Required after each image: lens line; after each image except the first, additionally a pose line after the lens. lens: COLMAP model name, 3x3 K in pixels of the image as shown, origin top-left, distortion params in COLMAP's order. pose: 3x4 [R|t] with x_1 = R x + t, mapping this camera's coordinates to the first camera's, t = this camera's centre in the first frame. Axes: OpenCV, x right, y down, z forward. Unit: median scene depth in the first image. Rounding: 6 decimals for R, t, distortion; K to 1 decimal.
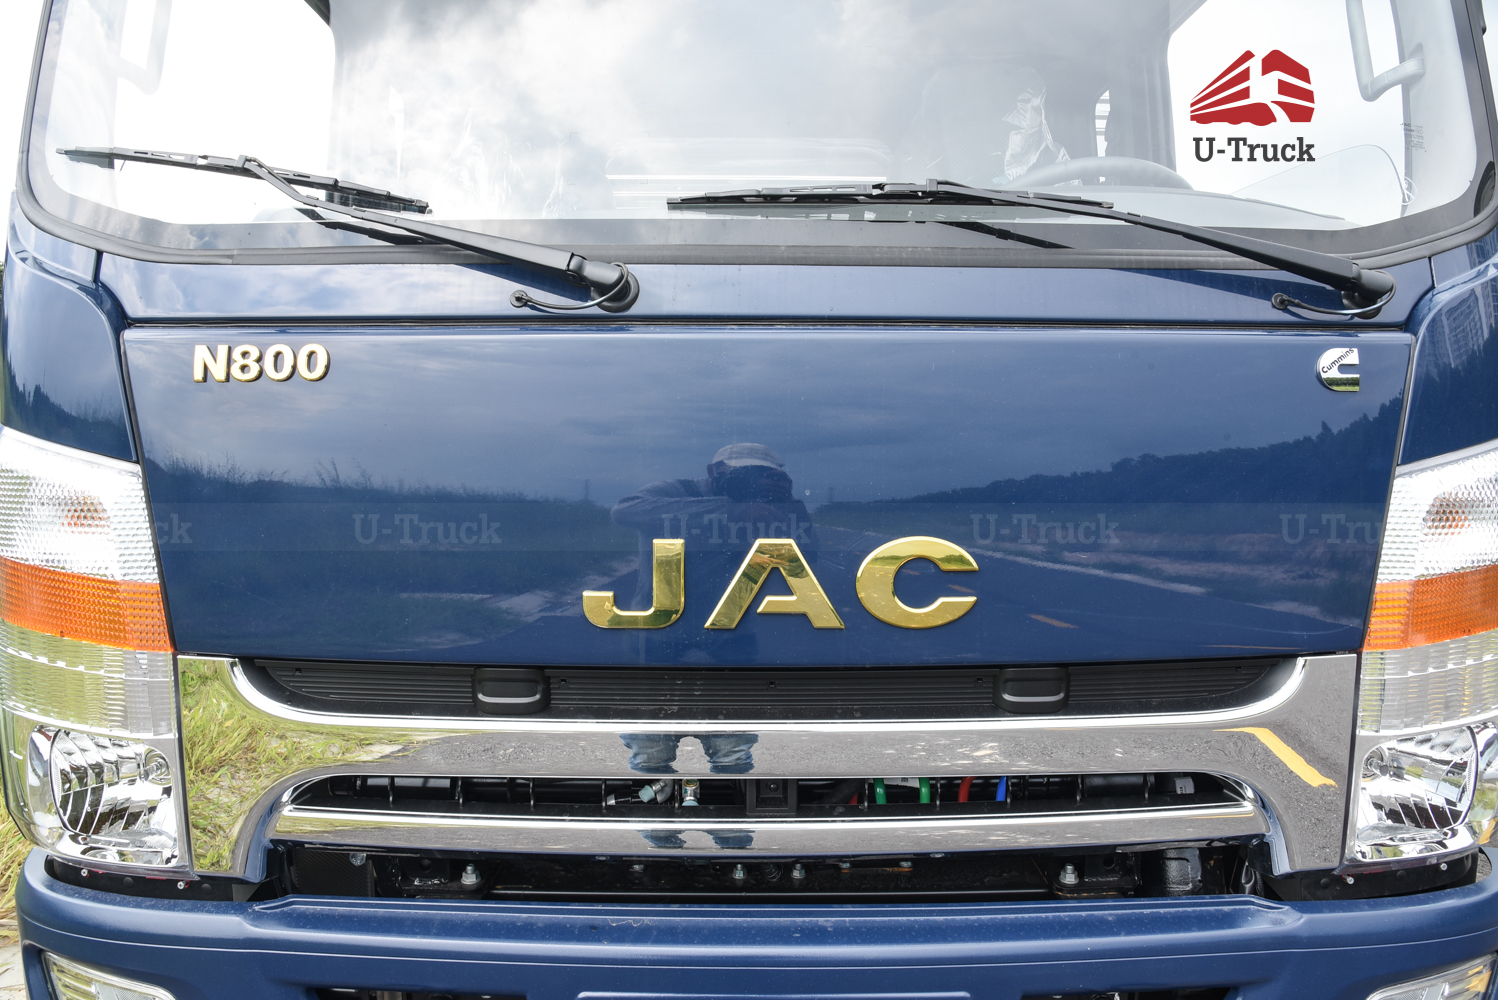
lens RADIAL K [[999.6, 0, 762.5], [0, 999.6, 504.2], [0, 0, 1]] dist [-0.096094, 0.036050]
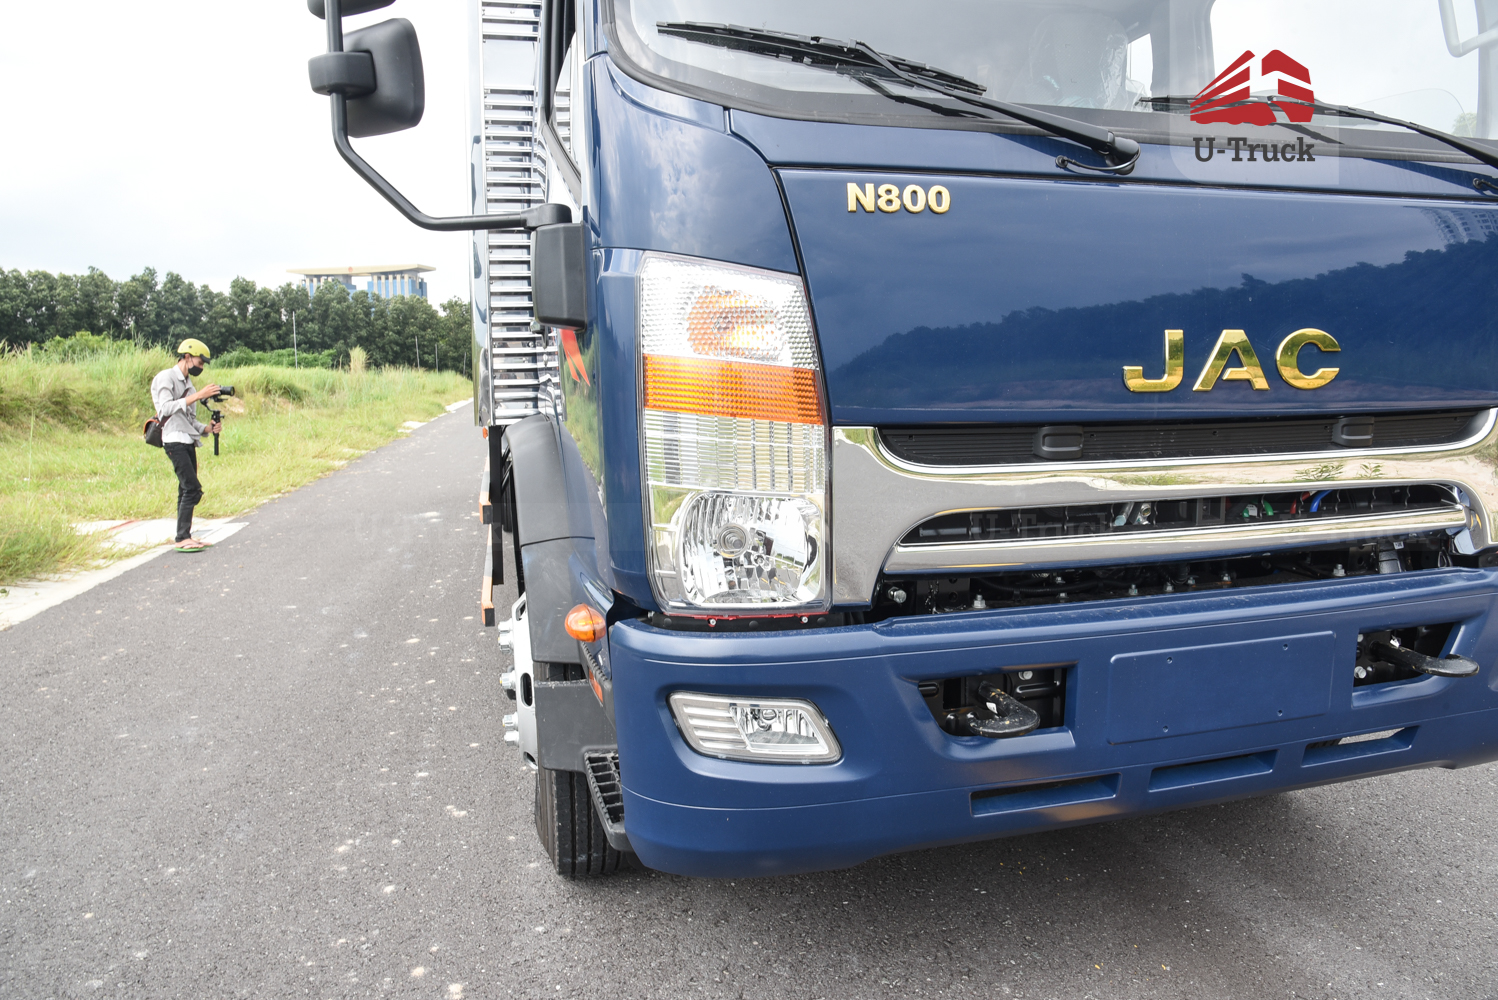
lens RADIAL K [[999.6, 0, 745.5], [0, 999.6, 497.2], [0, 0, 1]] dist [-0.096094, 0.036050]
pose [[0.971078, -0.051506, 0.233141, -1.022187], [0.041014, 0.997925, 0.049631, 0.177017], [-0.235213, -0.038634, 0.971176, -0.253318]]
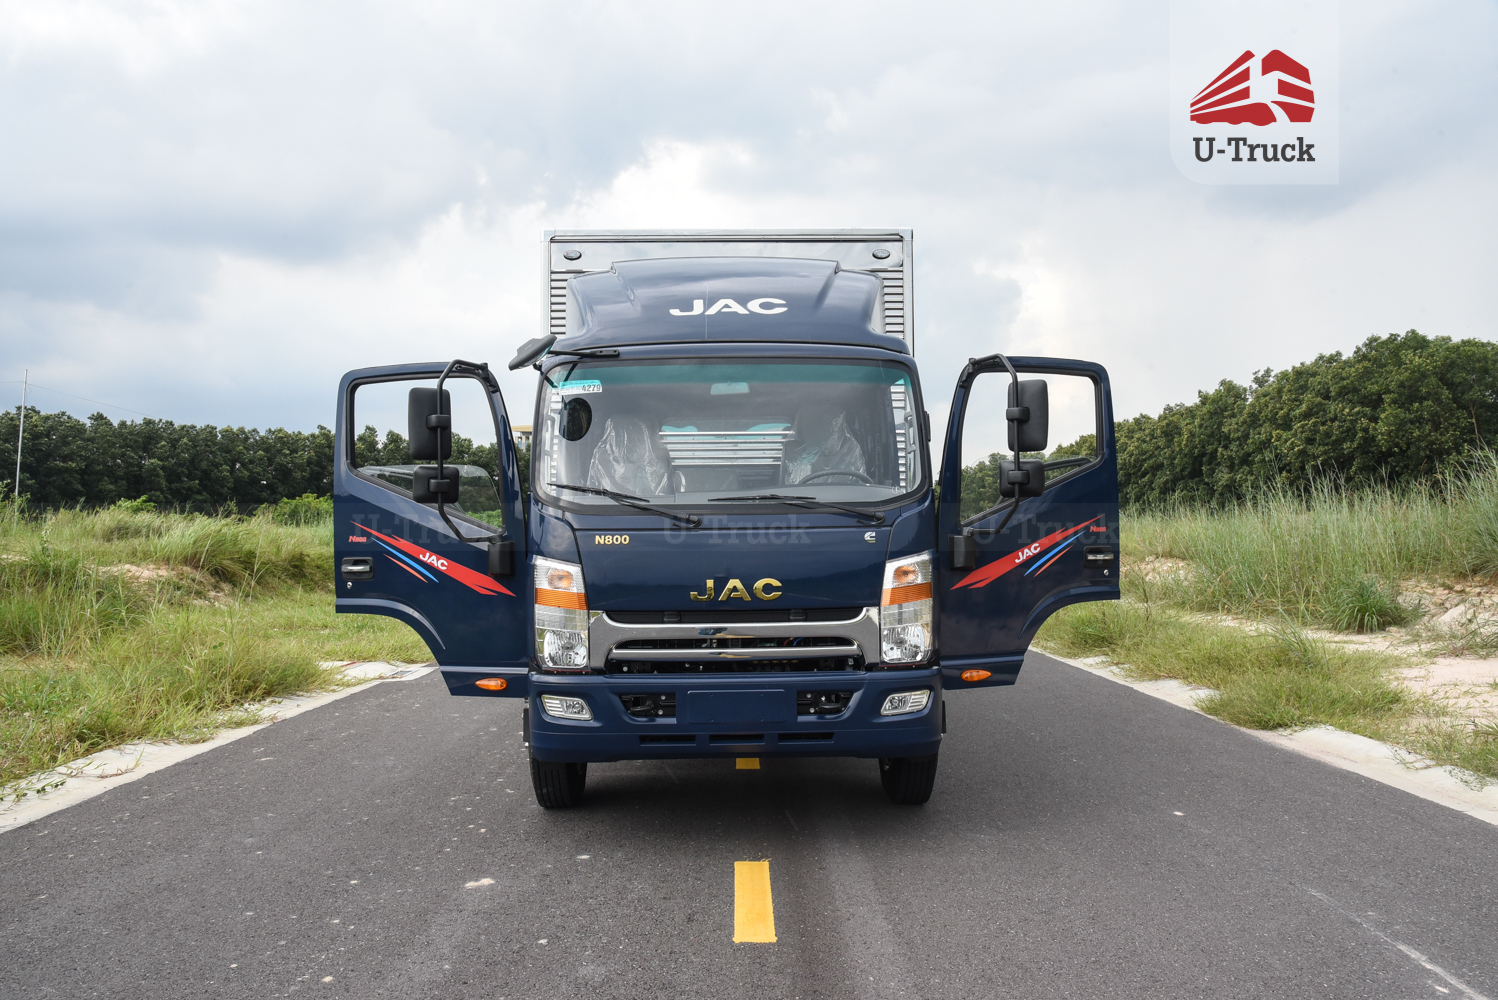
lens RADIAL K [[1085.5, 0, 719.2], [0, 1085.5, 503.3], [0, 0, 1]] dist [-0.016014, -0.001263]
pose [[0.999853, -0.015219, 0.007865, -0.084676], [0.016007, 0.993542, -0.112332, 0.227993], [-0.006104, 0.112441, 0.993640, -3.617927]]
